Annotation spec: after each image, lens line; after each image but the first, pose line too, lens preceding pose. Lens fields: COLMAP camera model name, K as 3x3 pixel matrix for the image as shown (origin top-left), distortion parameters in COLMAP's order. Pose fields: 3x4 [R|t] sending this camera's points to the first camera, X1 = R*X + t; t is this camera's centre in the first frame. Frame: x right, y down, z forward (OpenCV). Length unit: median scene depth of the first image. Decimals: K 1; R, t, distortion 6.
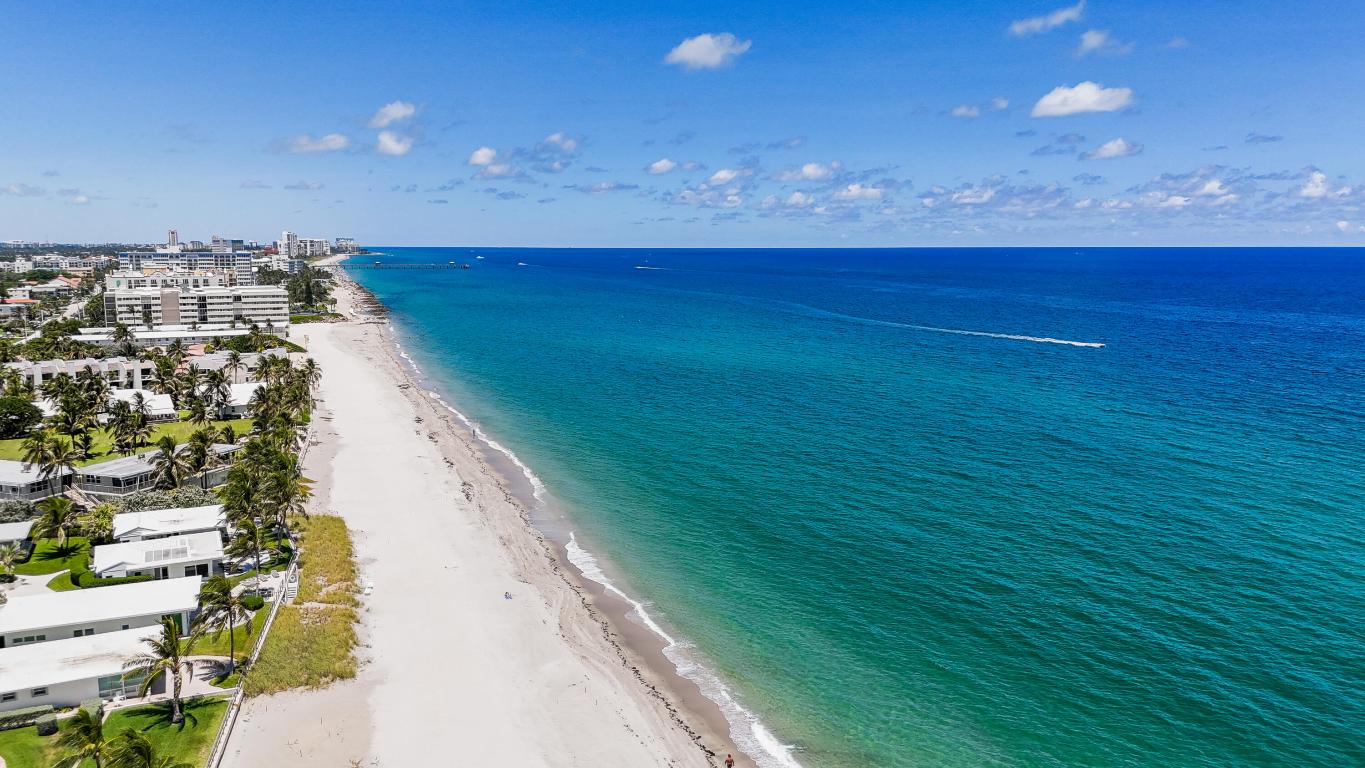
lens RADIAL K [[1005.6, 0, 679.5], [0, 1005.6, 404.8], [0, 0, 1]] dist [0.011111, -0.001091]
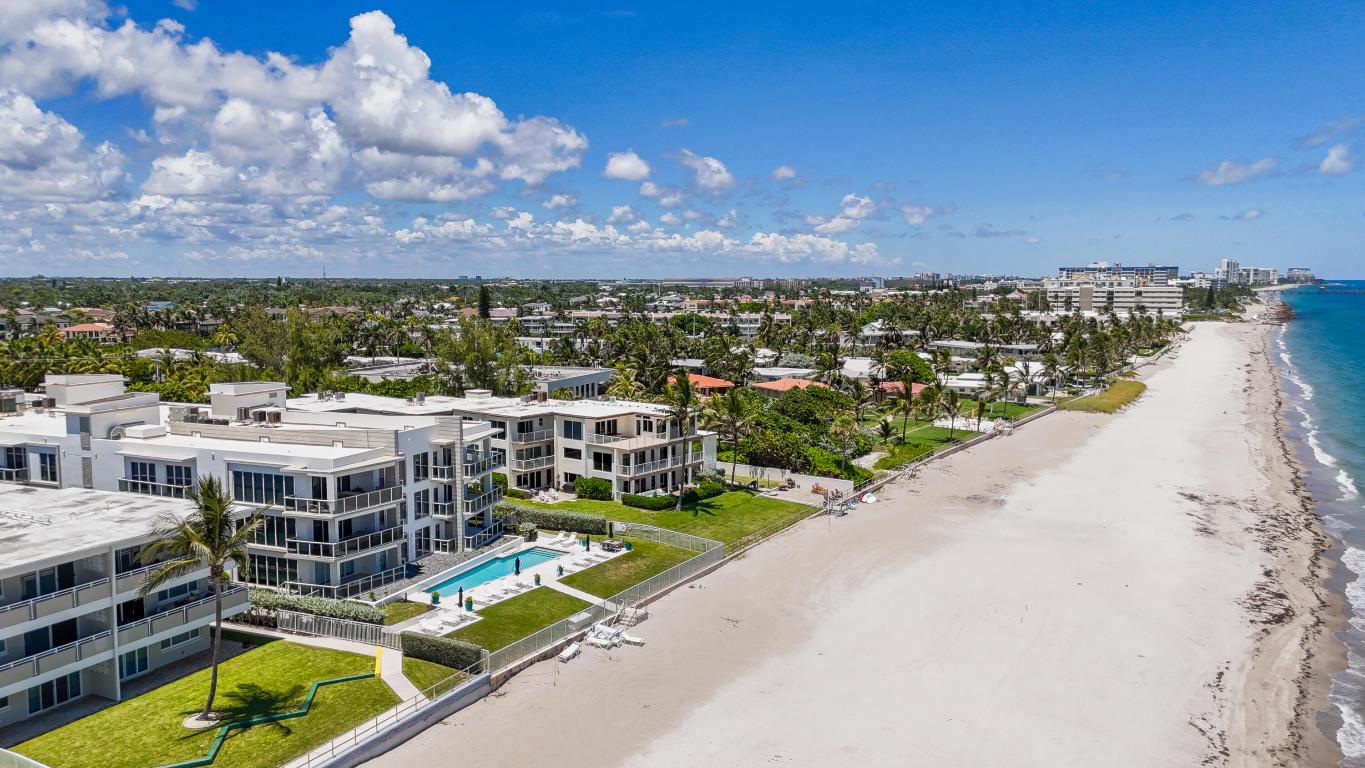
lens RADIAL K [[1005.6, 0, 679.5], [0, 1005.6, 404.8], [0, 0, 1]] dist [0.011111, -0.001091]
pose [[0.643951, 0.085585, -0.760265, 0.121306], [-0.112857, 0.993478, 0.016247, 0.060064], [0.756697, 0.075339, 0.649410, -0.176195]]
